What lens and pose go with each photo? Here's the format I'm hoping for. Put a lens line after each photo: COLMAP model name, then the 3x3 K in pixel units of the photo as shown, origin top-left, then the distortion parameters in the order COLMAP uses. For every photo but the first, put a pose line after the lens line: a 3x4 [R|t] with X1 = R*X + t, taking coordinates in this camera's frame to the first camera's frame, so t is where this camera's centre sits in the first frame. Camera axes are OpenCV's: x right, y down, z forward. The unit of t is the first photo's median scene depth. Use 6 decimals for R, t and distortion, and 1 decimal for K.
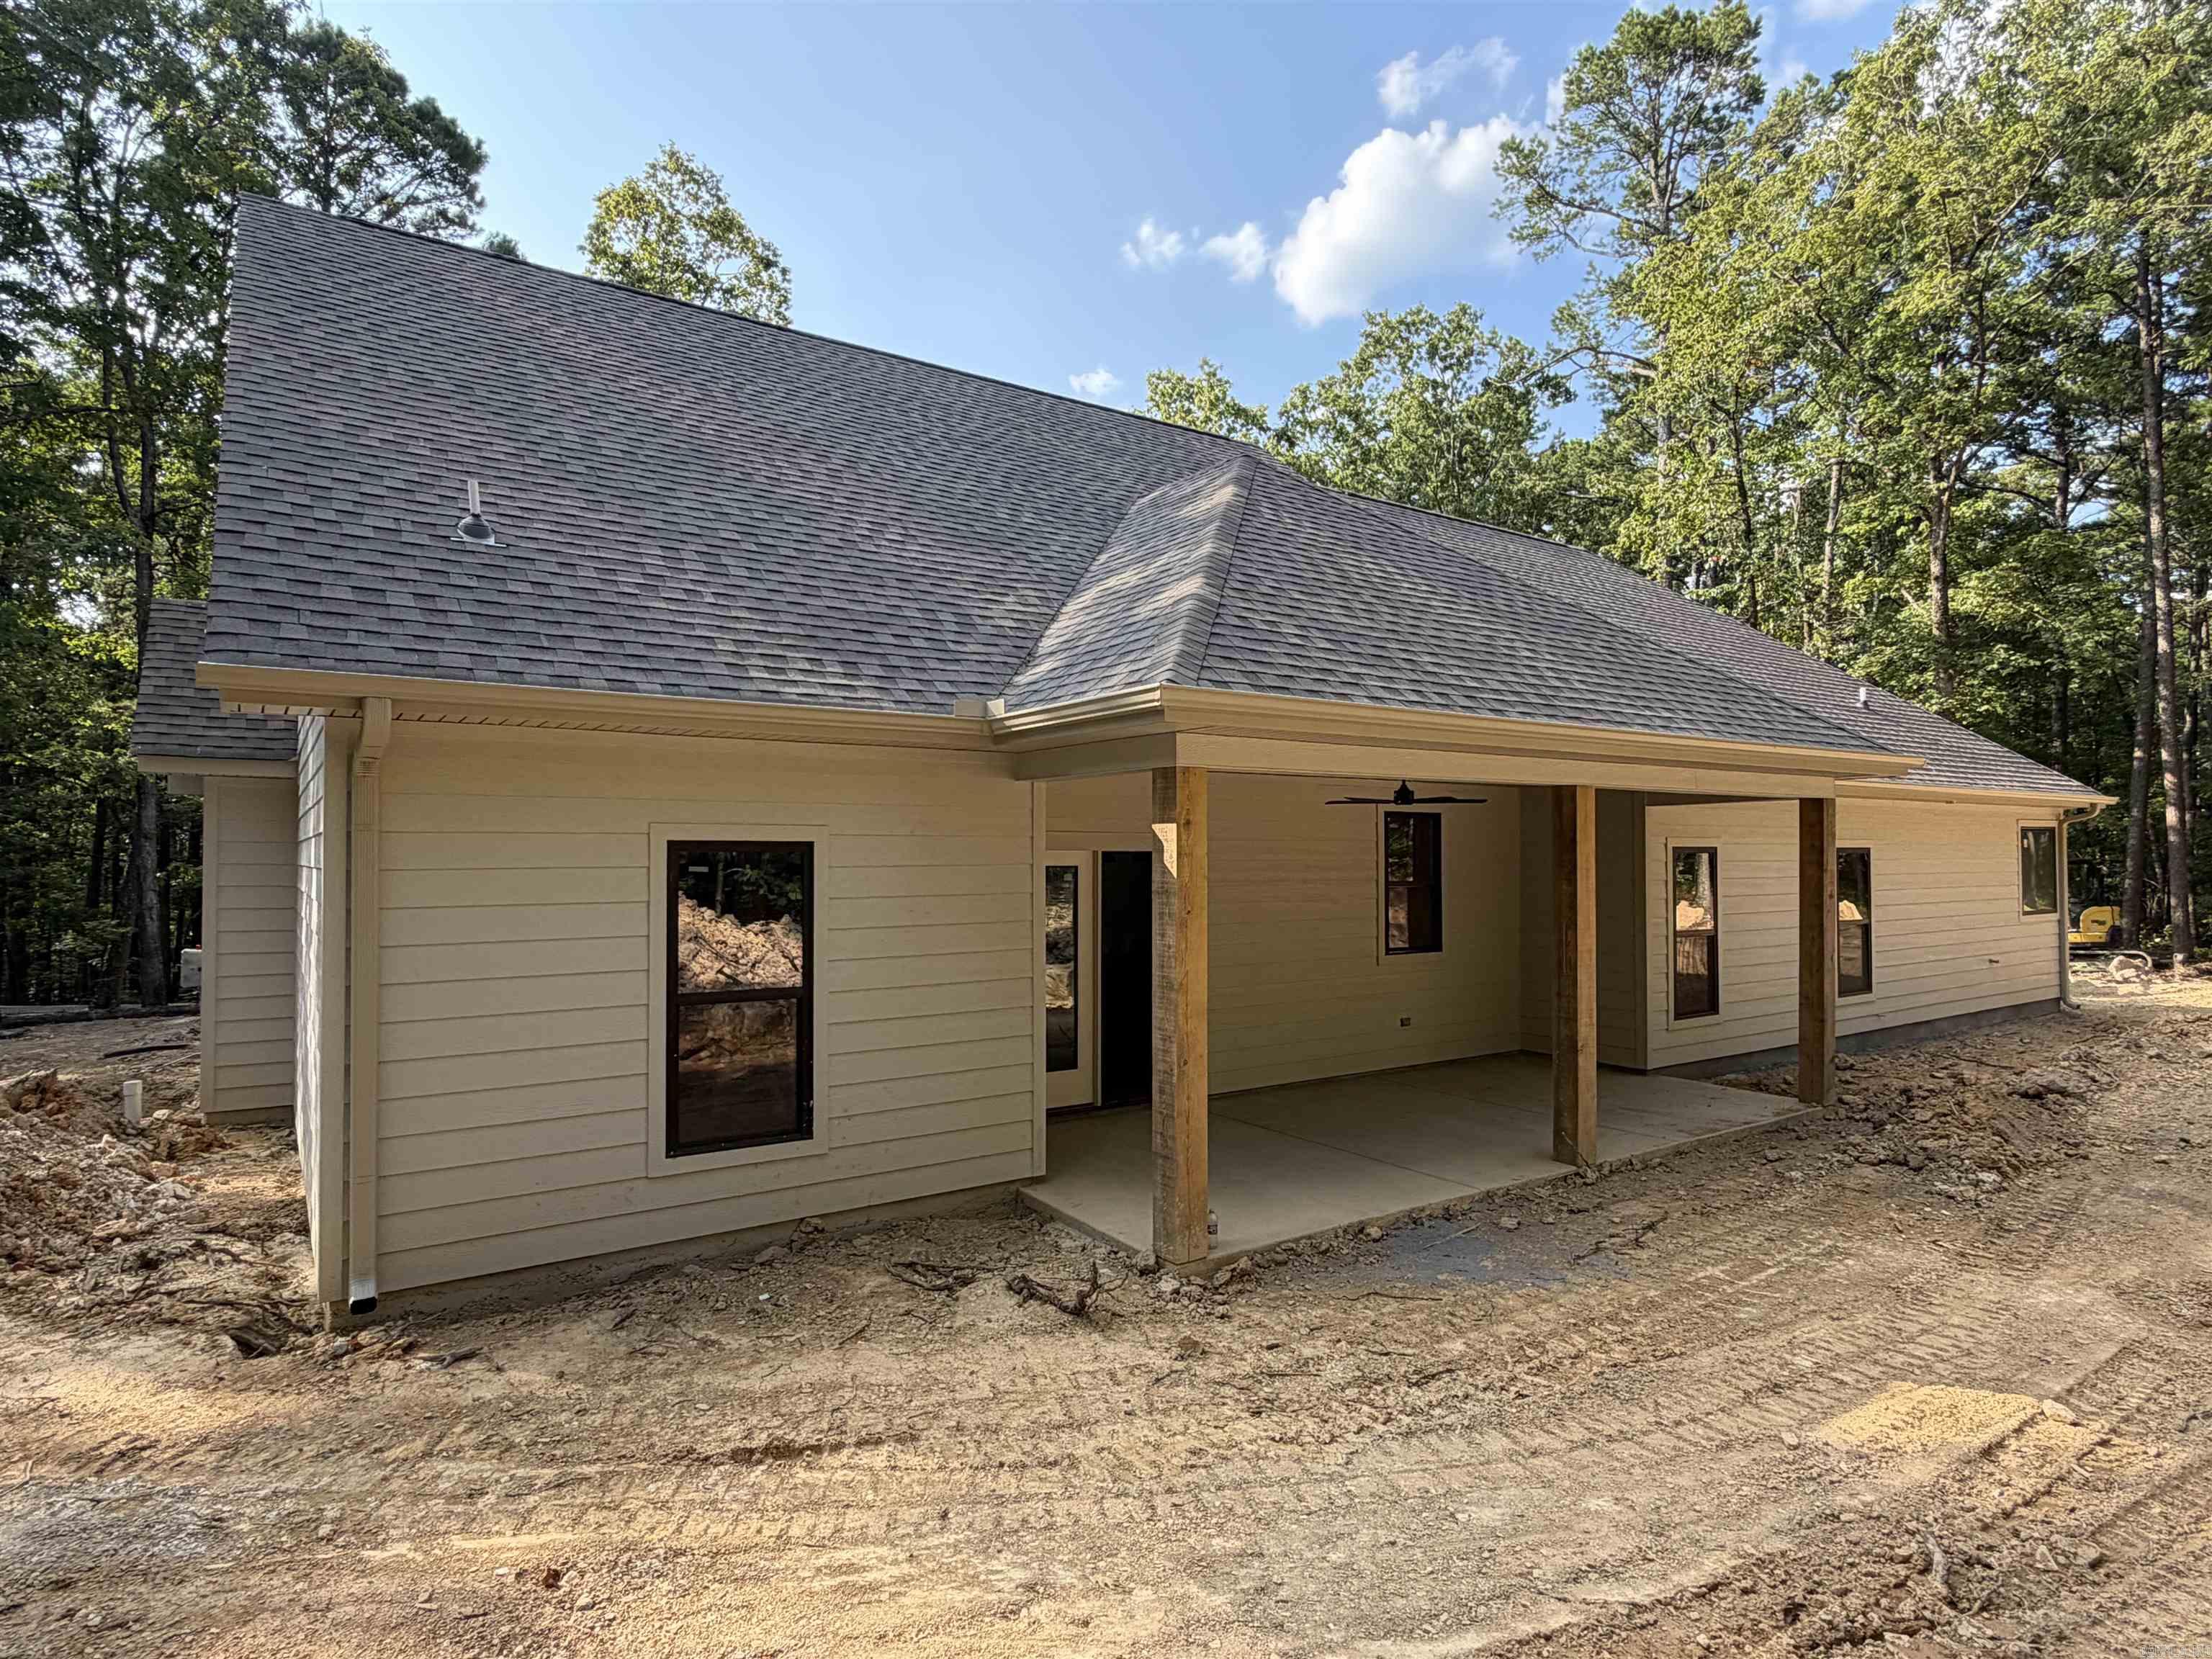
lens RADIAL K [[1231.1, 0, 1111.6], [0, 1231.1, 839.6], [0, 0, 1]] dist [-0.002940, 0.002772]
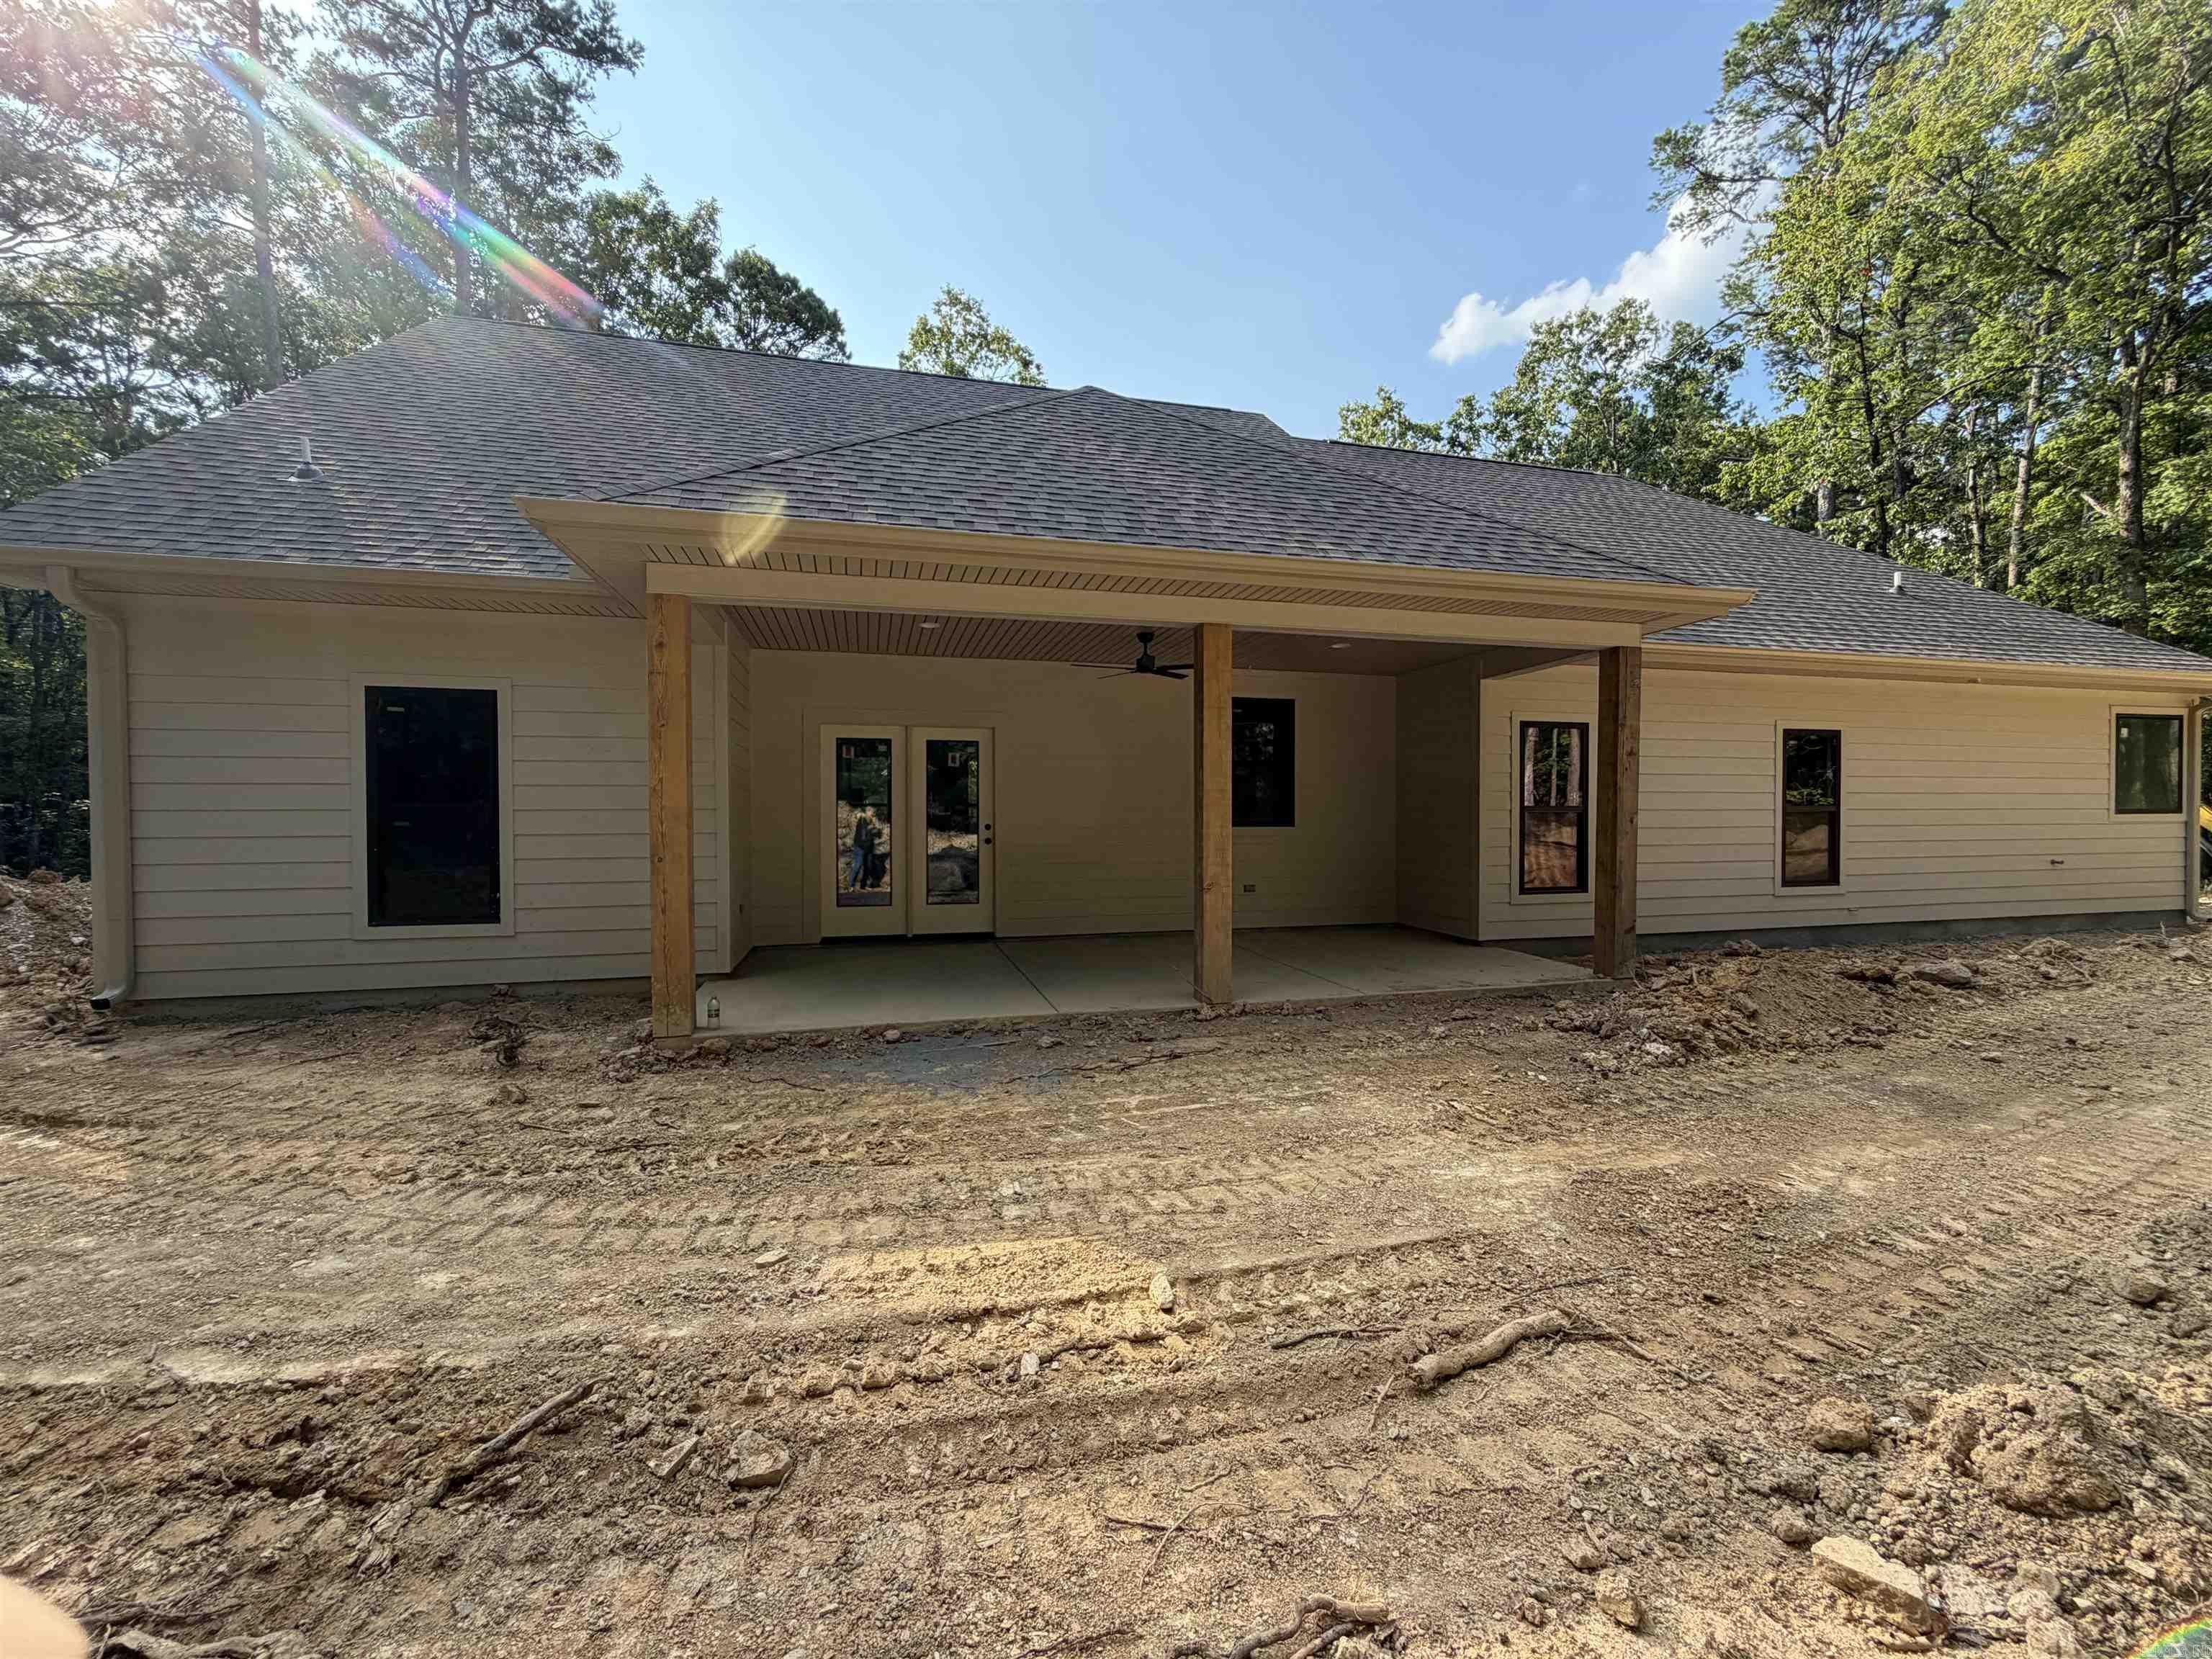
lens RADIAL K [[884.8, 0, 1101.5], [0, 884.8, 833.6], [0, 0, 1]] dist [-0.001202, 0.000778]
pose [[0.938439, 0.006666, -0.345381, 0.522767], [0.005171, 0.999431, 0.033339, 0.097027], [0.345406, -0.033073, 0.937870, 0.281312]]
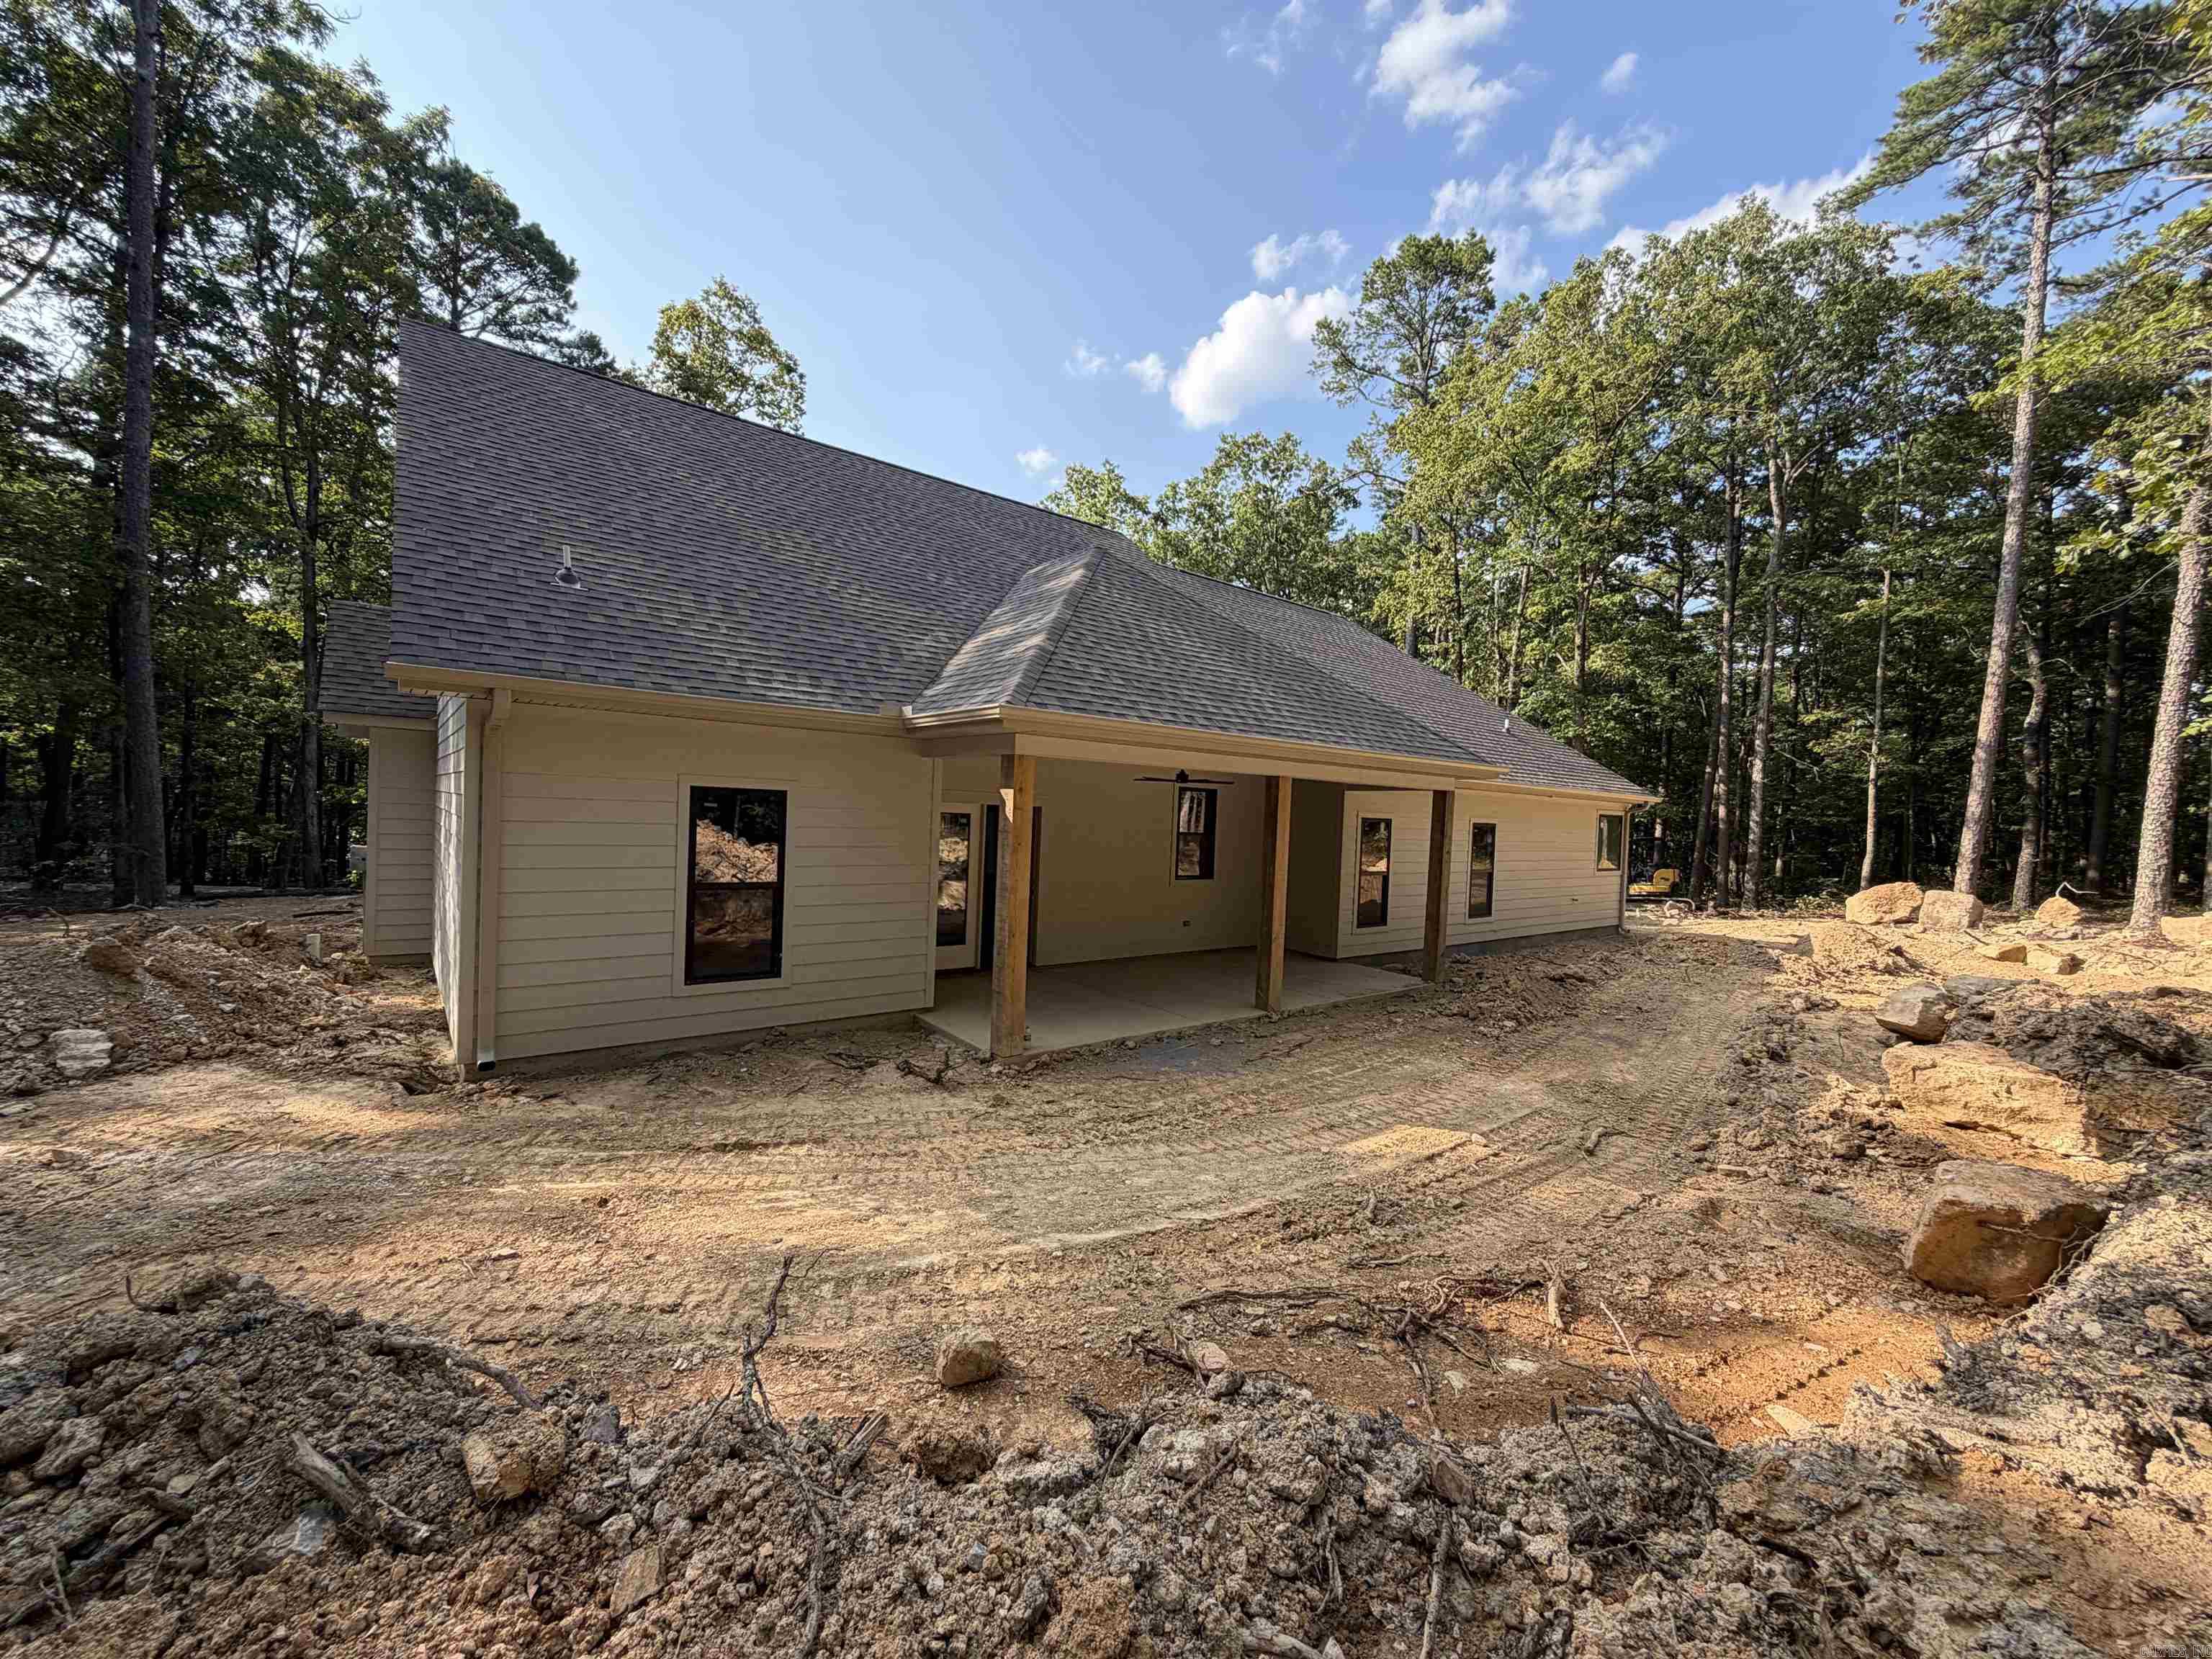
lens RADIAL K [[884.8, 0, 1102.7], [0, 884.8, 834.8], [0, 0, 1]] dist [-0.001202, 0.000778]
pose [[0.996429, 0.040172, 0.074271, 0.062789], [-0.043203, 0.998279, 0.039668, -0.003408], [-0.072549, -0.042735, 0.996449, -0.128241]]
